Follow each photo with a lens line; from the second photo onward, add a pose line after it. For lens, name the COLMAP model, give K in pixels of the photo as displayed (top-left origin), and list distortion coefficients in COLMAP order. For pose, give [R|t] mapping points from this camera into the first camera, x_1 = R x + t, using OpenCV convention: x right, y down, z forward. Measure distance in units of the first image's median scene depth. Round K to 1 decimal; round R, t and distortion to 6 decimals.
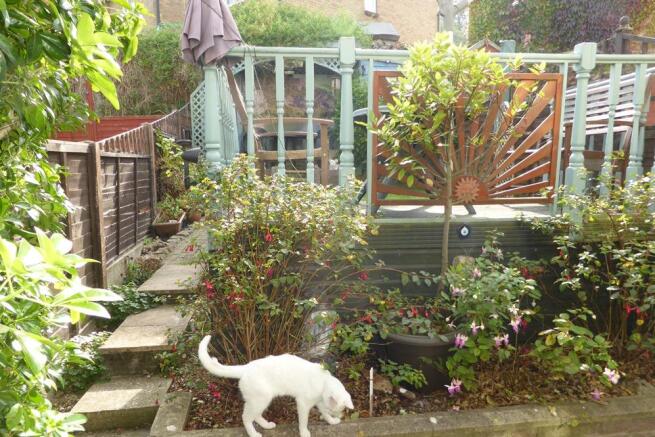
lens RADIAL K [[466.8, 0, 326.8], [0, 466.8, 219.8], [0, 0, 1]] dist [-0.004538, 0.005020]
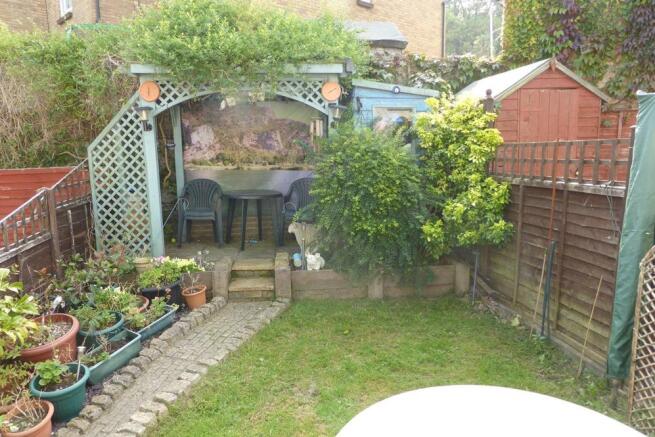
lens RADIAL K [[466.8, 0, 327.5], [0, 466.8, 218.8], [0, 0, 1]] dist [-0.004538, 0.005020]
pose [[0.999746, -0.009942, 0.020235, 0.020337], [0.009333, 0.999507, 0.029968, -0.183963], [-0.020523, -0.029771, 0.999346, 0.351191]]
